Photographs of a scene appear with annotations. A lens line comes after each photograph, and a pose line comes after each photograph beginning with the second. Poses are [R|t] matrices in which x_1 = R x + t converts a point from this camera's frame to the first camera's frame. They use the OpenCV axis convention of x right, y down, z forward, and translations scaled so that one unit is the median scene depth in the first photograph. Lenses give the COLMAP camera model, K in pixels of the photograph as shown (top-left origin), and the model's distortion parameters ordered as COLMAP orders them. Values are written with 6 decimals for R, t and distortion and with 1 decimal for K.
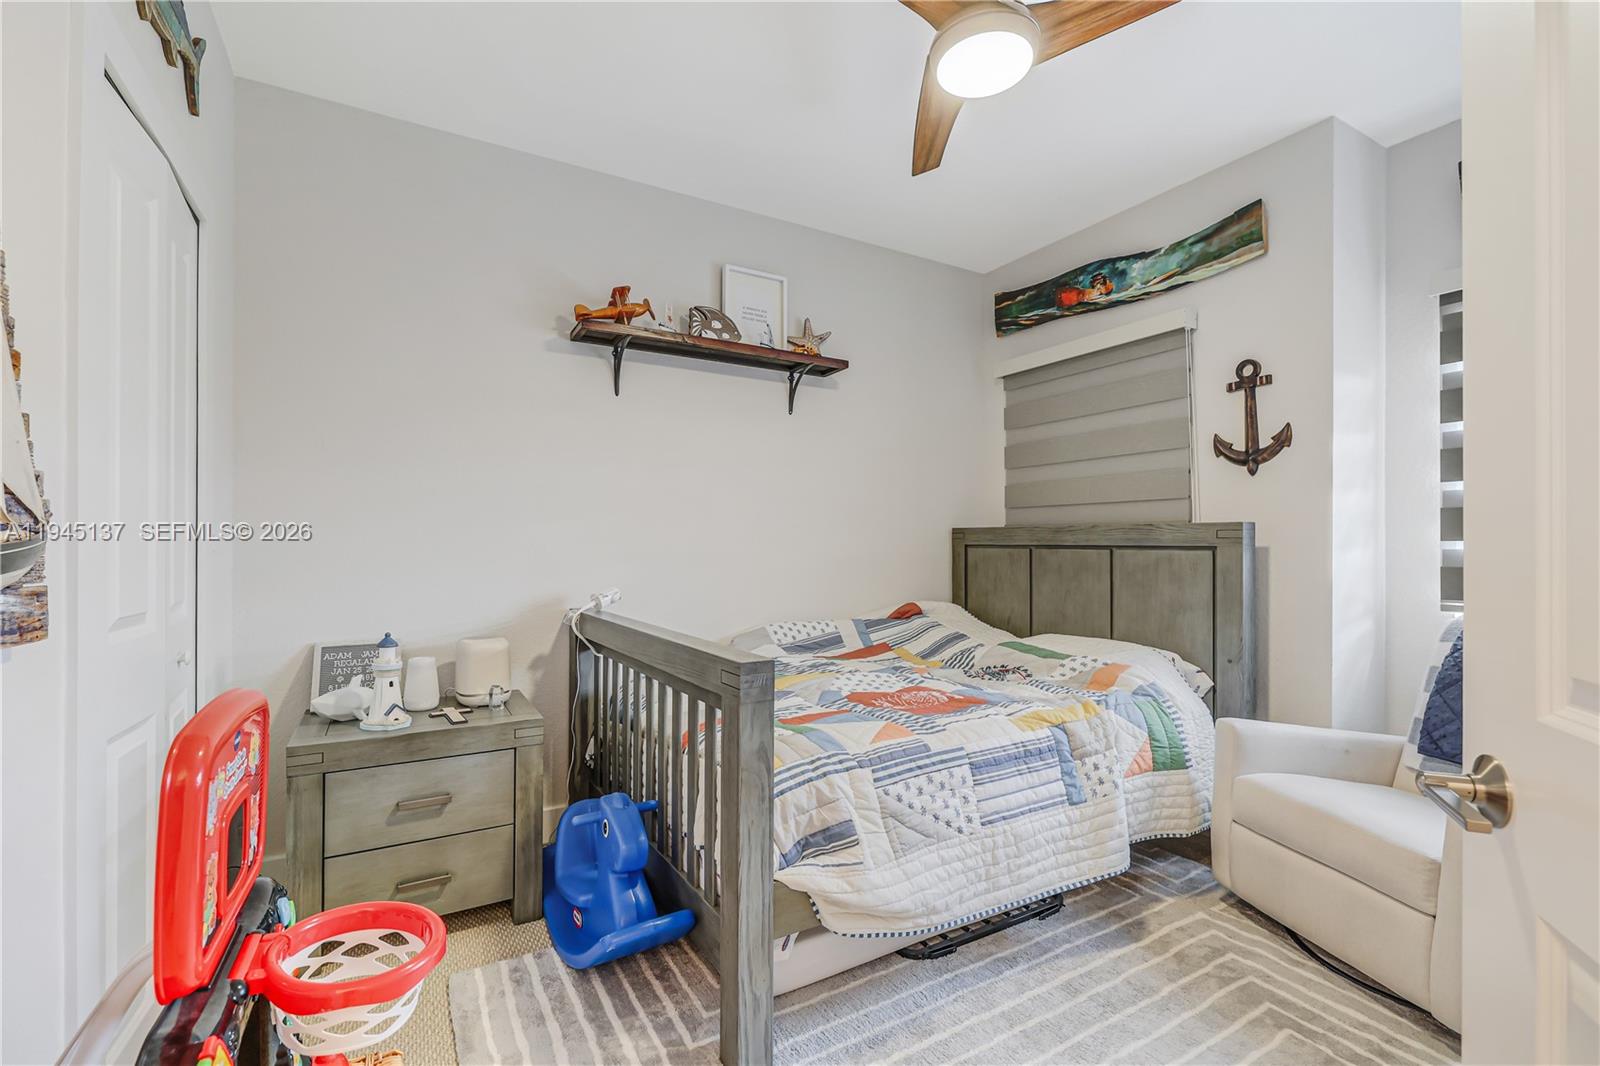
lens RADIAL K [[681.4, 0, 777.6], [0, 681.4, 531.8], [0, 0, 1]] dist [-0.001624, 0.000102]
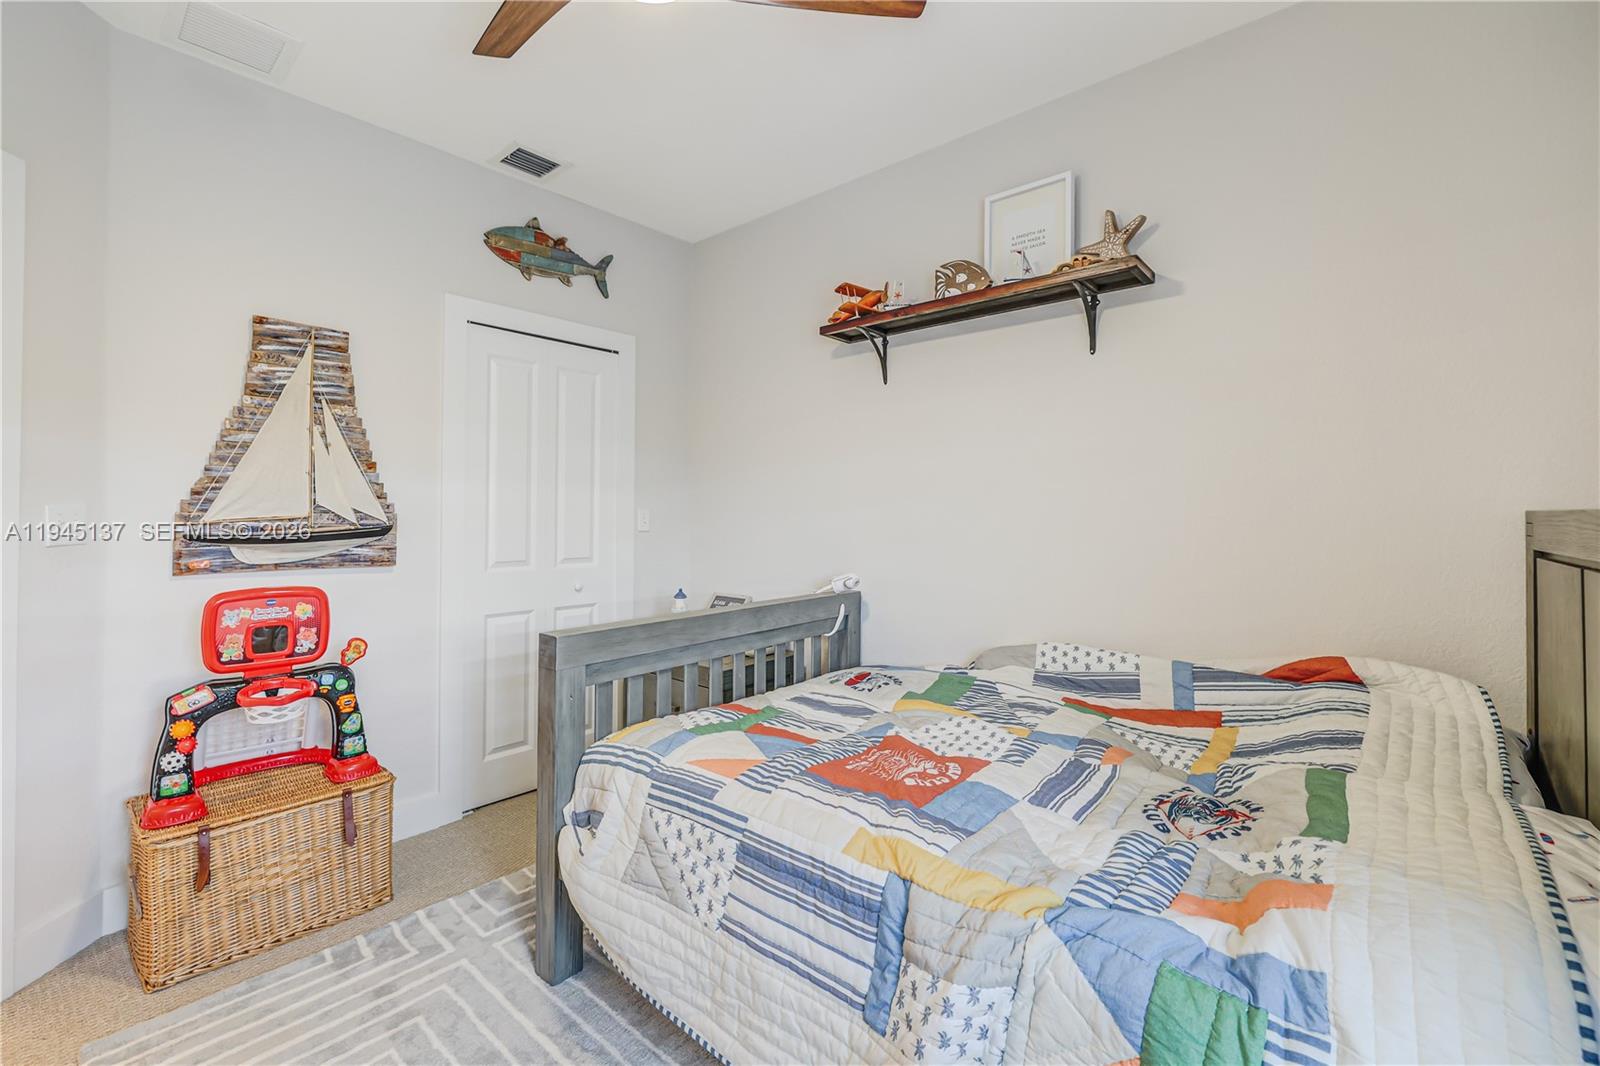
lens RADIAL K [[697.1, 0, 797.1], [0, 697.1, 481.9], [0, 0, 1]] dist [0.000666, 0.000101]
pose [[0.324416, -0.036388, -0.945214, 0.980875], [0.013672, 0.999336, -0.033779, -0.028207], [0.945816, -0.001965, 0.324698, 0.761166]]
